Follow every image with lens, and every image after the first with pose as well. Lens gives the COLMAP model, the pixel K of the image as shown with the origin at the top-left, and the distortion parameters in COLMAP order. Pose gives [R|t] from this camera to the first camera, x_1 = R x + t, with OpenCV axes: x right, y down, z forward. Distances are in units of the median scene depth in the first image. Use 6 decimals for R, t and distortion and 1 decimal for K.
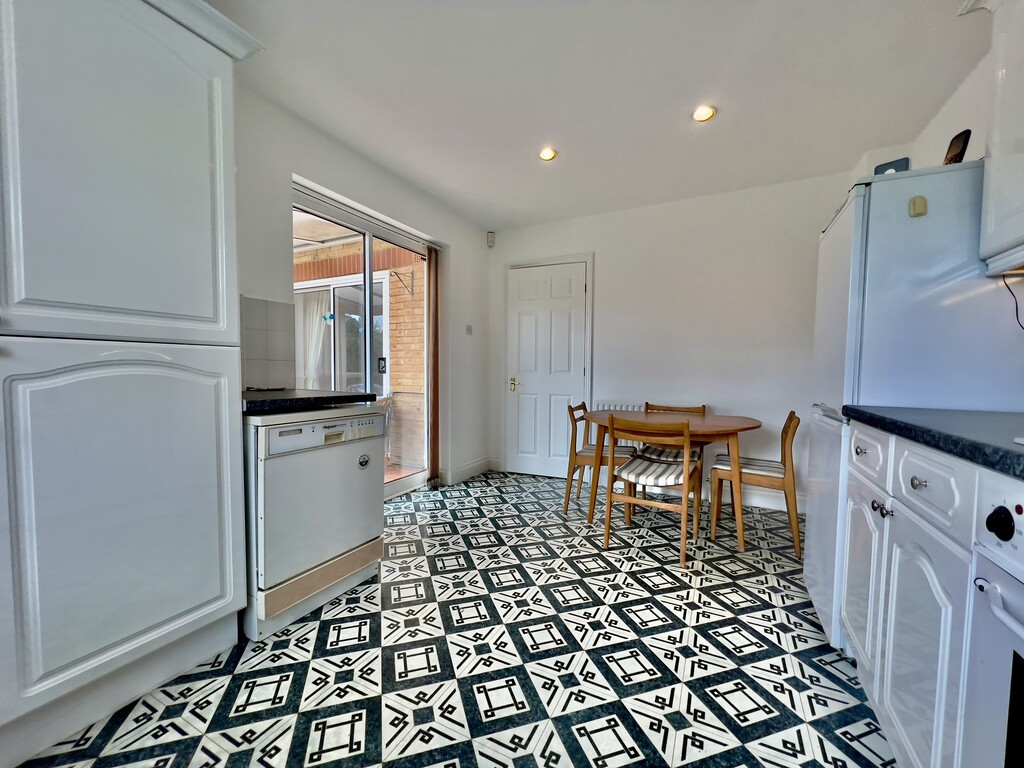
lens RADIAL K [[409.4, 0, 513.1], [0, 409.4, 388.7], [0, 0, 1]] dist [-0.000927, -0.000096]
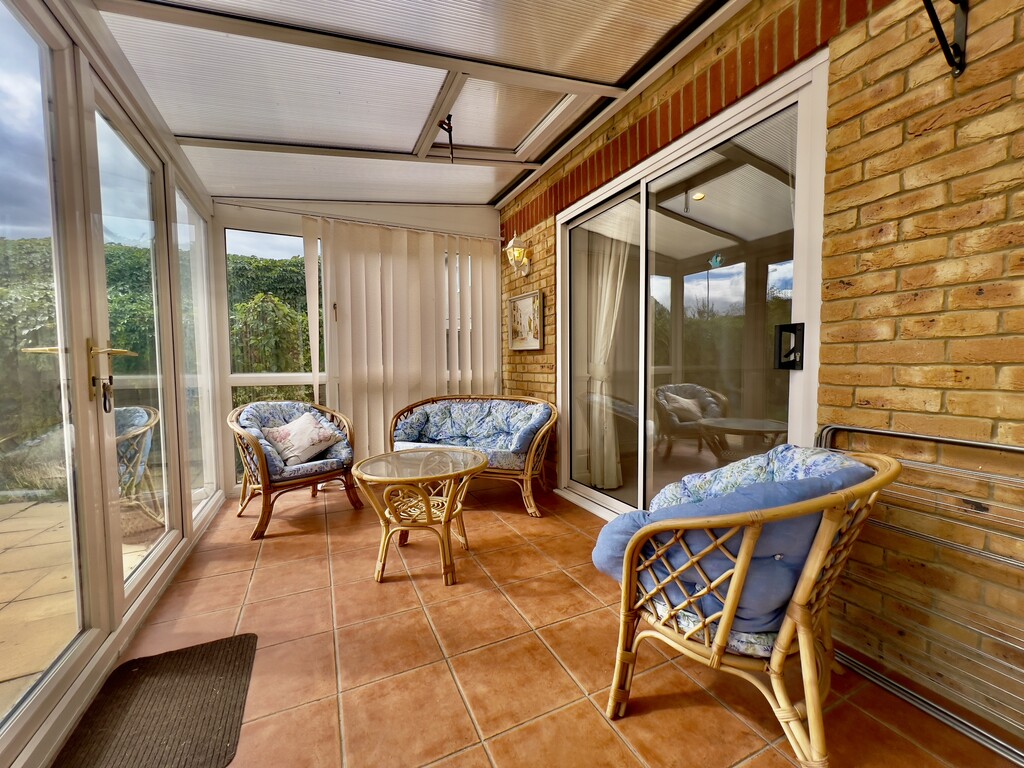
lens RADIAL K [[409.4, 0, 512.8], [0, 409.4, 382.4], [0, 0, 1]] dist [-0.000927, -0.000096]
pose [[0.793112, 0.012737, -0.608943, -0.299001], [-0.011028, 0.999918, 0.006551, -0.026481], [0.608976, 0.001520, 0.793187, 0.590505]]
